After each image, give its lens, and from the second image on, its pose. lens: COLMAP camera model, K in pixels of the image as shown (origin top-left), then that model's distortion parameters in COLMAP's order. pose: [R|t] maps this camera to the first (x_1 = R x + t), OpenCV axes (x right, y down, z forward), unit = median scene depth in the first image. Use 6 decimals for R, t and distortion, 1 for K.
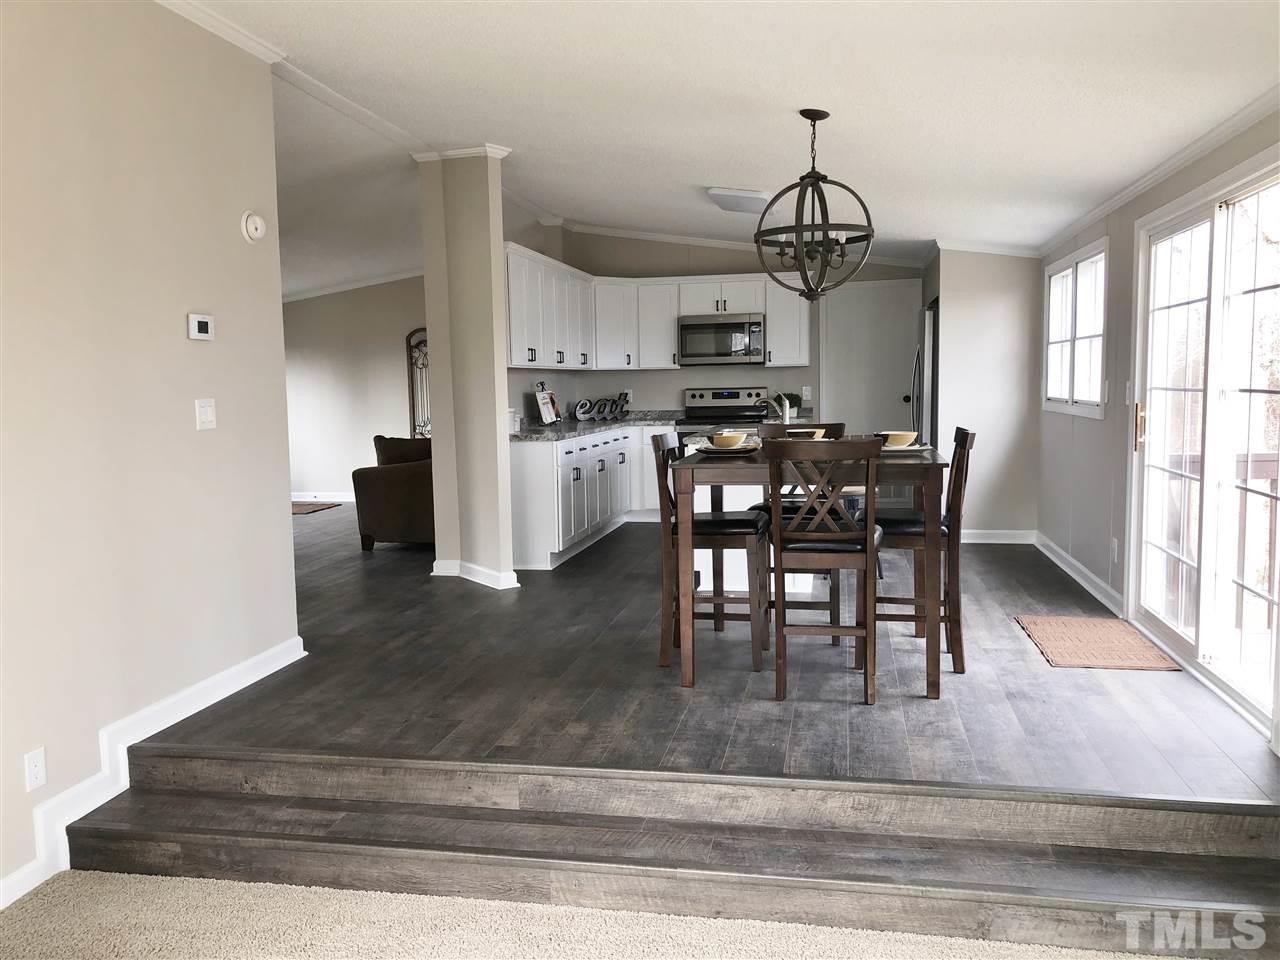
lens RADIAL K [[1051.9, 0, 635.6], [0, 1051.9, 518.7], [0, 0, 1]] dist [0.006479, 0.001025]
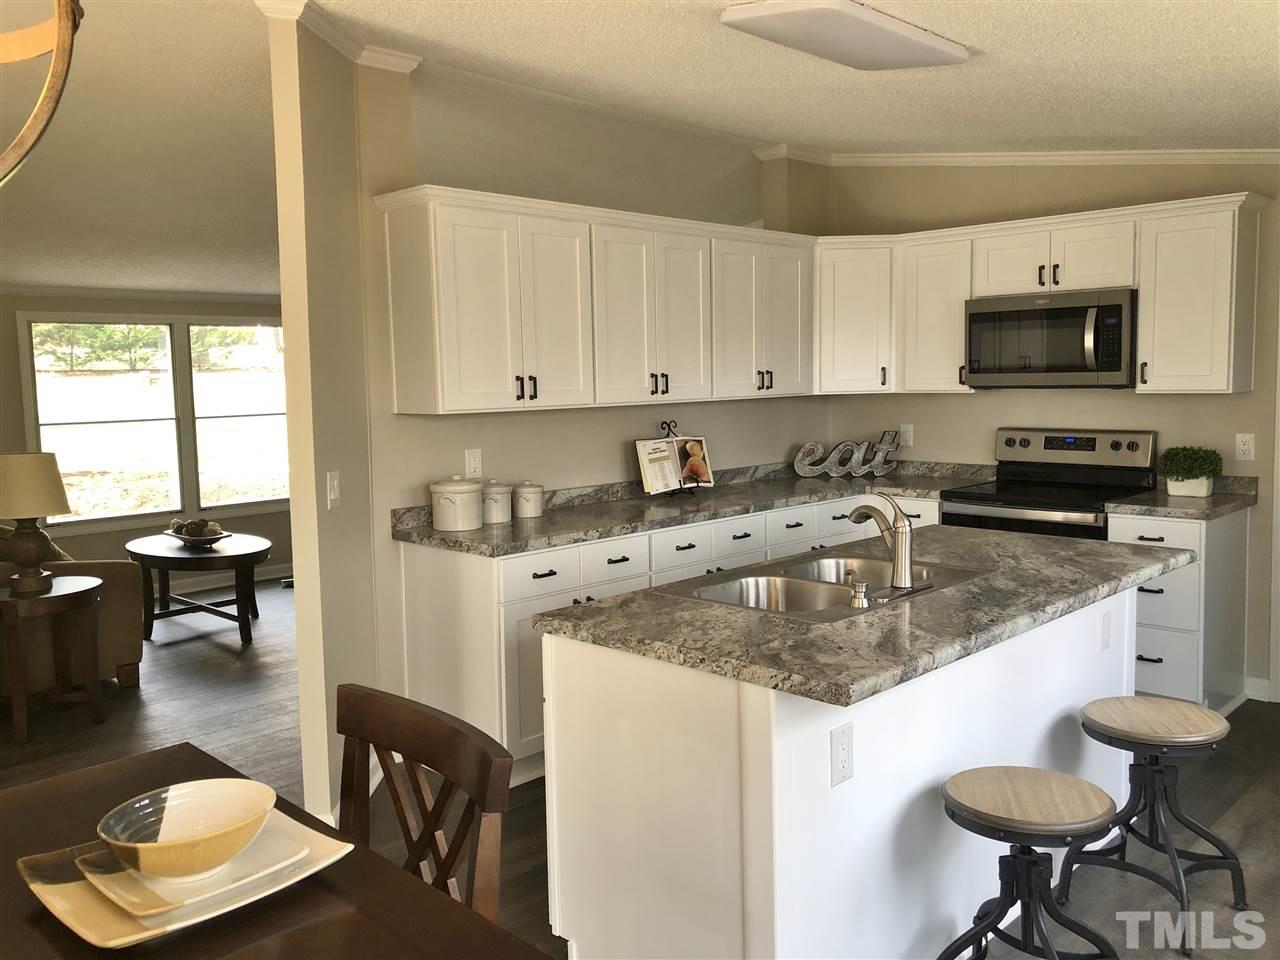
lens RADIAL K [[1048.6, 0, 619.4], [0, 1048.6, 470.1], [0, 0, 1]] dist [-0.005592, -0.001894]
pose [[0.827565, 0.053583, -0.558806, 0.198301], [-0.066262, 0.997799, -0.002452, -0.090115], [0.557445, 0.039057, 0.829295, 0.451453]]
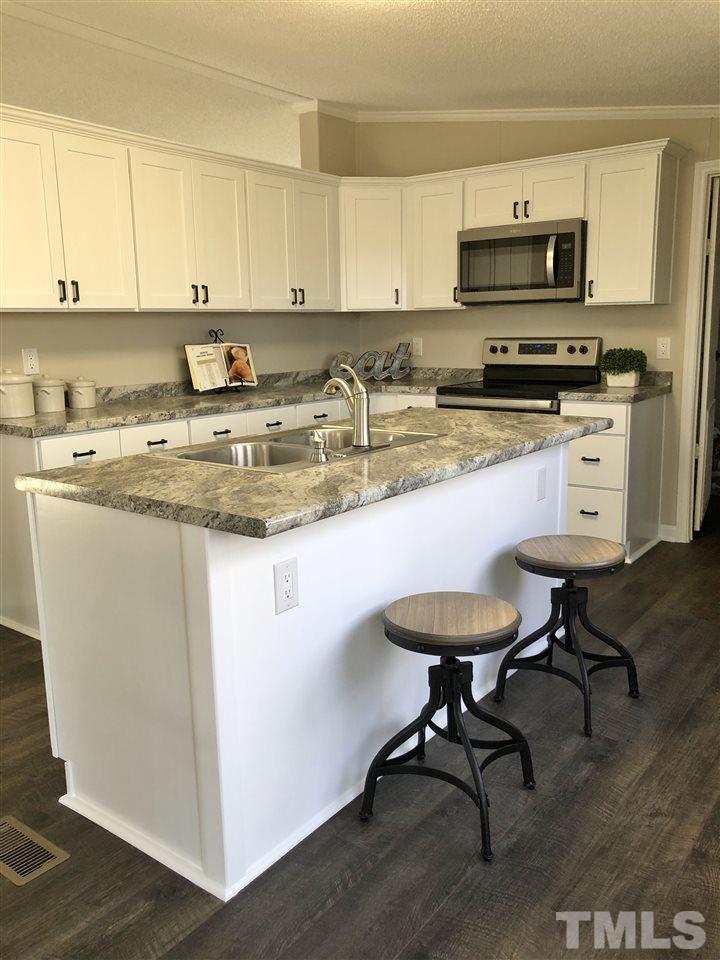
lens RADIAL K [[786.4, 0, 360.0], [0, 786.4, 480.0], [0, 0, 1]] dist [-0.005592, -0.001894]
pose [[0.899385, 0.088806, -0.428042, 0.211247], [-0.054909, 0.994343, 0.090925, -0.075604], [0.433695, -0.058273, 0.899173, 0.509911]]
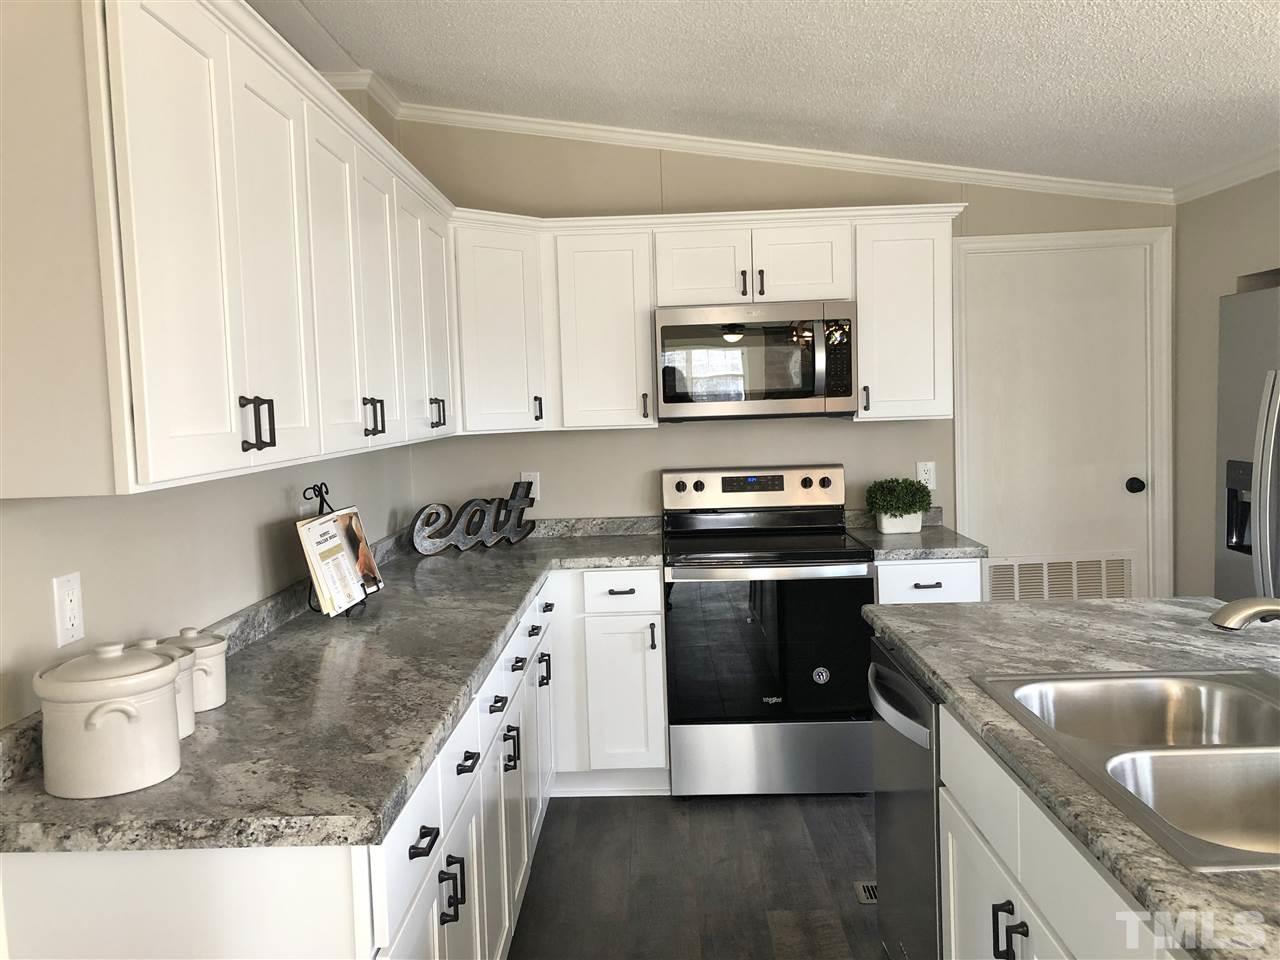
lens RADIAL K [[1043.1, 0, 640.0], [0, 1043.1, 480.0], [0, 0, 1]] dist [0.008185, 0.003491]
pose [[0.983287, -0.024712, 0.180376, -0.043224], [0.034792, 0.997992, -0.052933, -0.099611], [-0.178705, 0.058324, 0.982172, 0.586747]]
